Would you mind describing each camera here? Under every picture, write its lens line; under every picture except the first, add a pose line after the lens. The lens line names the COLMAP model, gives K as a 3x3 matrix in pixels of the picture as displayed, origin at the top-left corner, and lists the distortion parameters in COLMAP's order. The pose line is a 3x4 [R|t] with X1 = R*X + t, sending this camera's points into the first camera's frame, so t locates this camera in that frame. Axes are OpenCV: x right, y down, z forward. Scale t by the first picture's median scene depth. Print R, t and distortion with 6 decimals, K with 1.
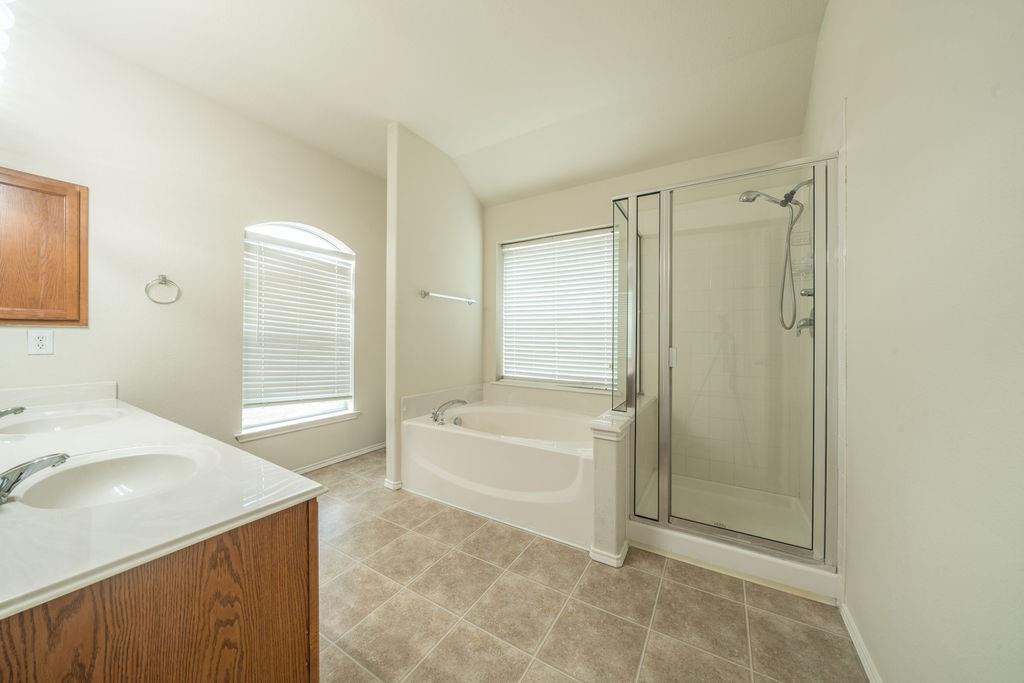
lens RADIAL K [[348.5, 0, 511.8], [0, 348.5, 337.3], [0, 0, 1]] dist [-0.001229, -0.000086]
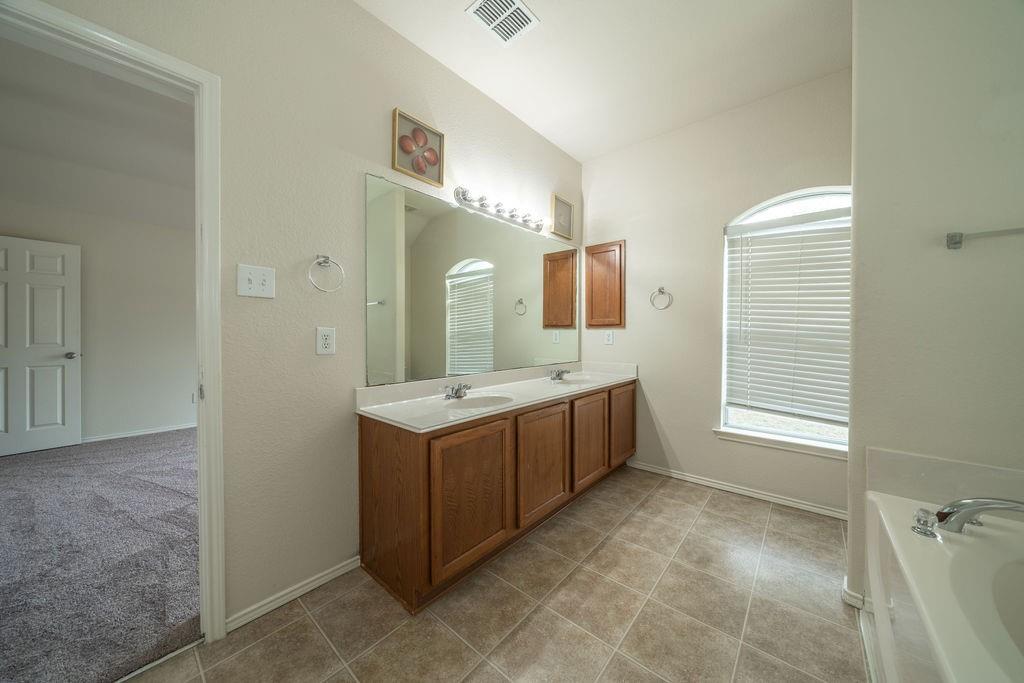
lens RADIAL K [[348.5, 0, 511.5], [0, 348.5, 337.8], [0, 0, 1]] dist [-0.001229, -0.000086]
pose [[-0.161711, 0.008366, -0.986803, 0.377890], [-0.001708, 0.999960, 0.008758, 0.000764], [0.986837, 0.003102, -0.161691, 0.665061]]
